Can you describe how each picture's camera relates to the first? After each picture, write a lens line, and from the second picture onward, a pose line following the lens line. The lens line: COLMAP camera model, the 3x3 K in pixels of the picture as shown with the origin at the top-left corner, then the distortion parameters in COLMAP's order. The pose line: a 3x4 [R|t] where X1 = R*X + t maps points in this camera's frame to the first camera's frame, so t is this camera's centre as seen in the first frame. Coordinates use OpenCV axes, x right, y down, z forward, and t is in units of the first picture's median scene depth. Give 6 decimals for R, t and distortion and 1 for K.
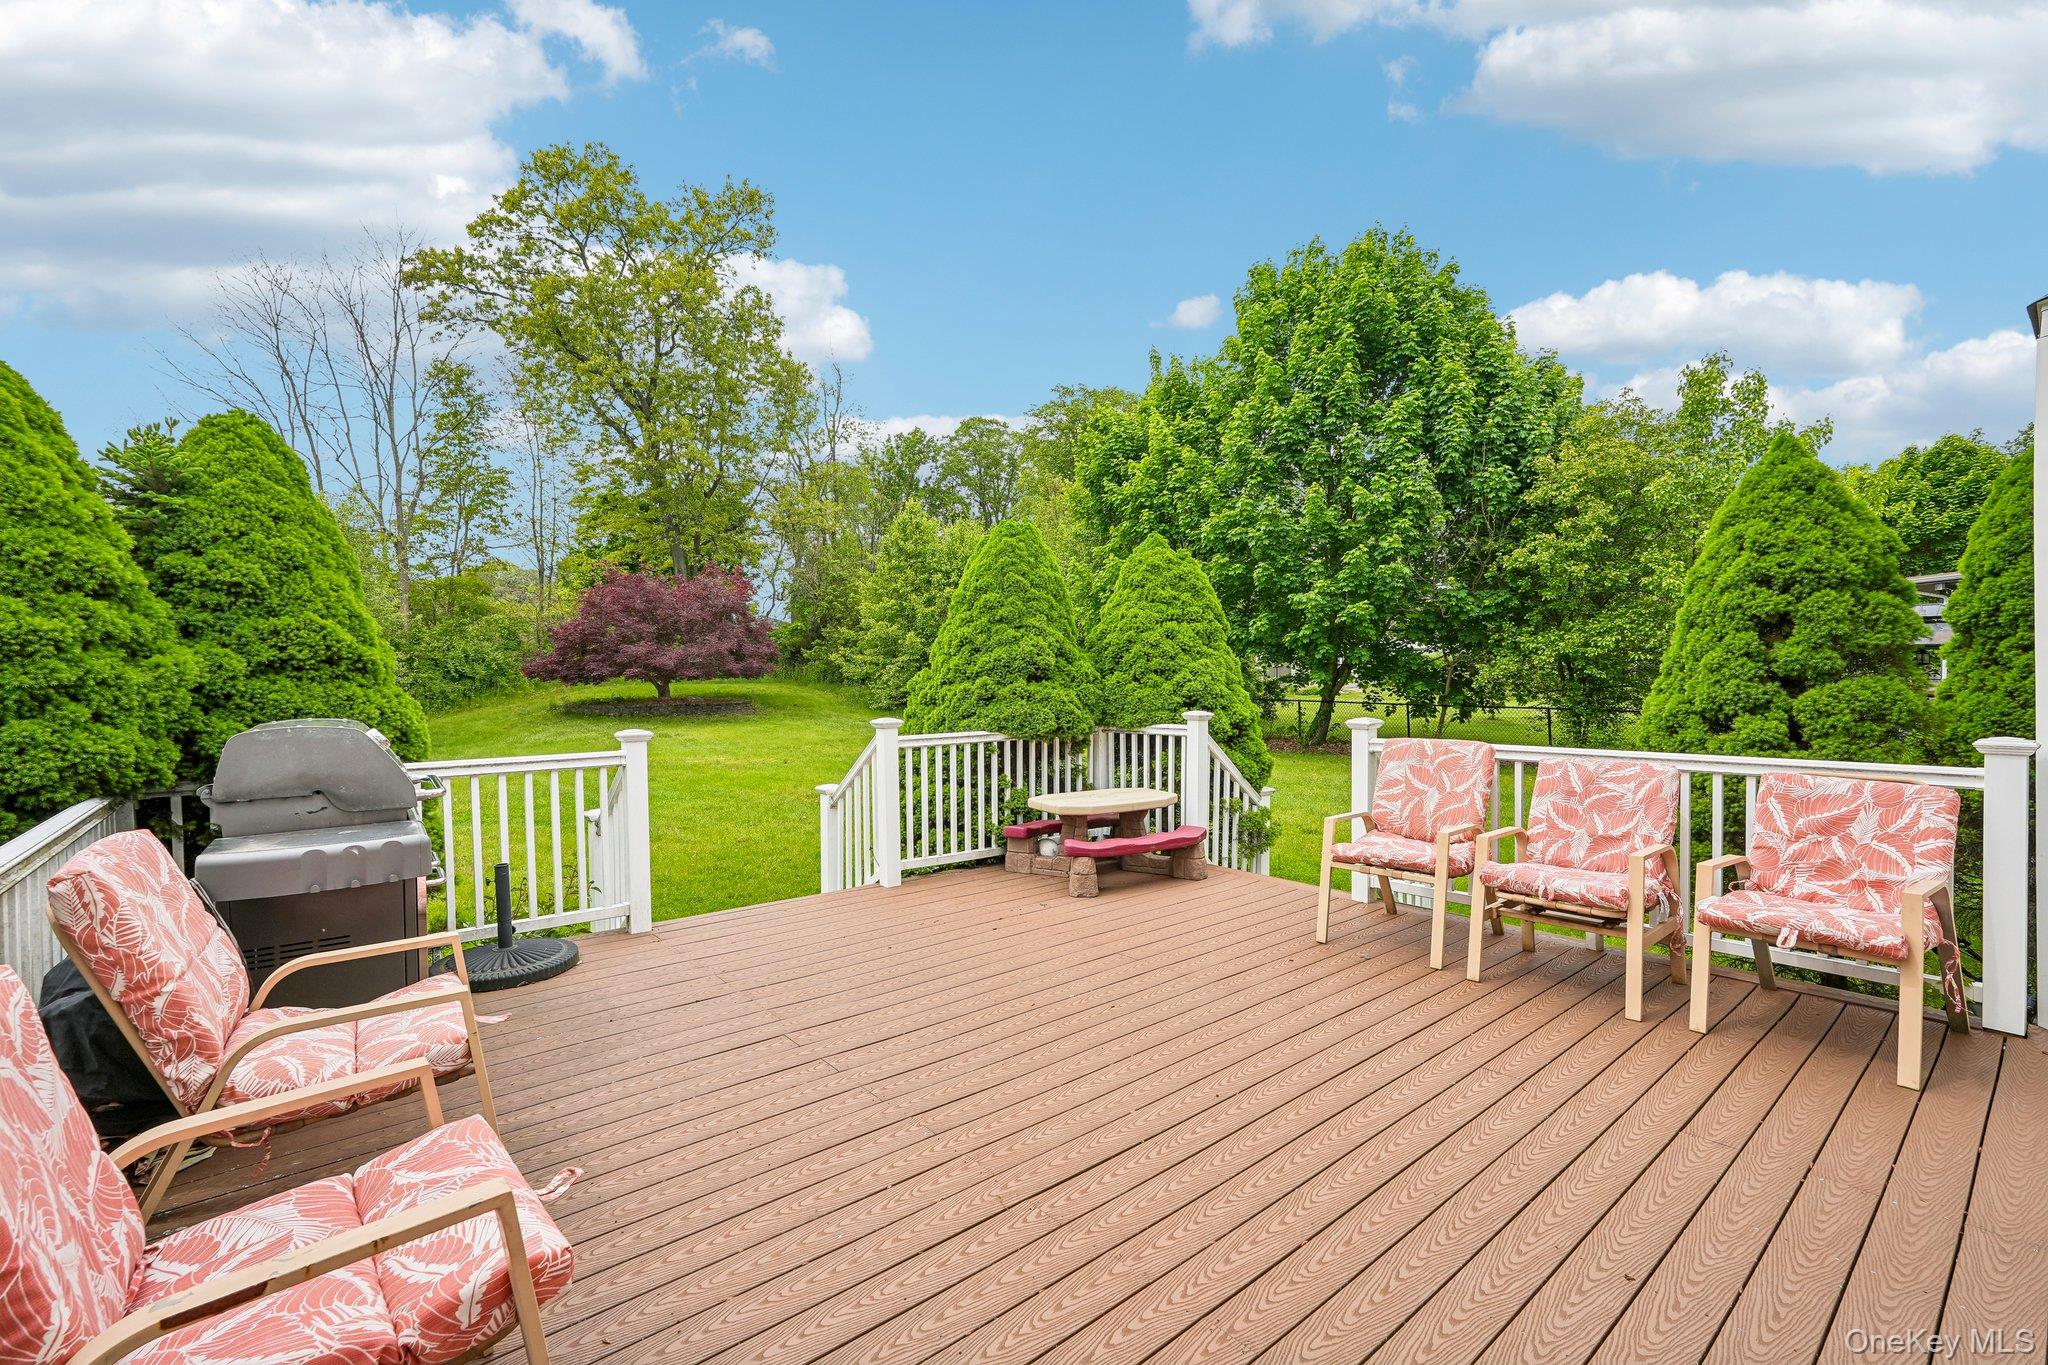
lens RADIAL K [[891.9, 0, 1006.0], [0, 891.9, 694.6], [0, 0, 1]] dist [-0.005561, -0.000435]
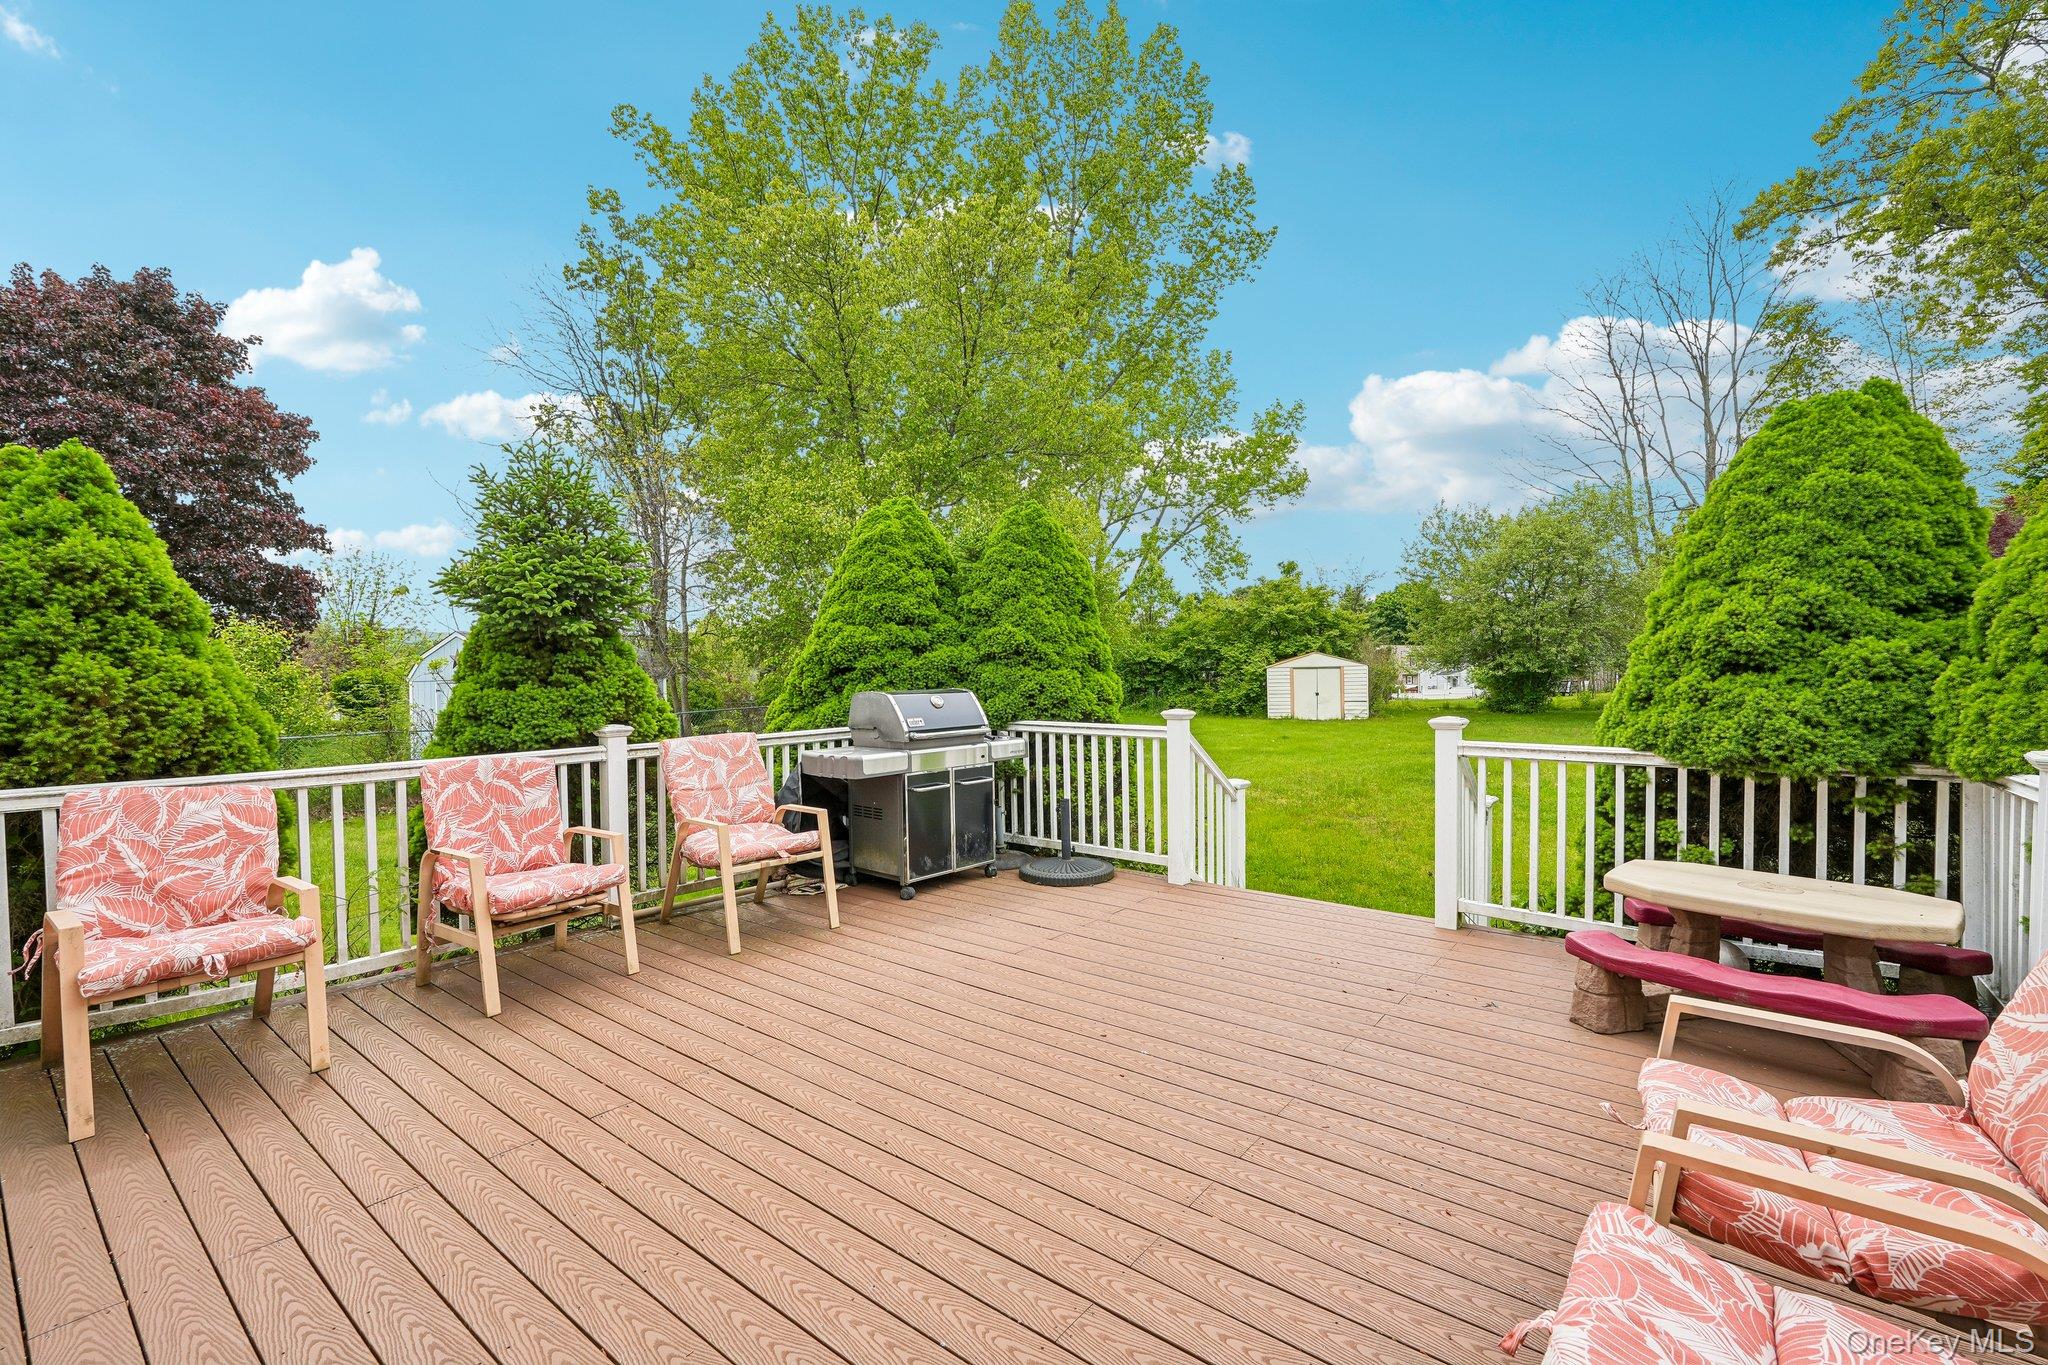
lens RADIAL K [[891.9, 0, 1017.9], [0, 891.9, 684.7], [0, 0, 1]] dist [-0.005561, -0.000435]
pose [[0.205568, 0.021761, -0.978401, 0.191592], [-0.014652, 0.999709, 0.019157, -0.002685], [0.978533, 0.010397, 0.205827, 0.163148]]
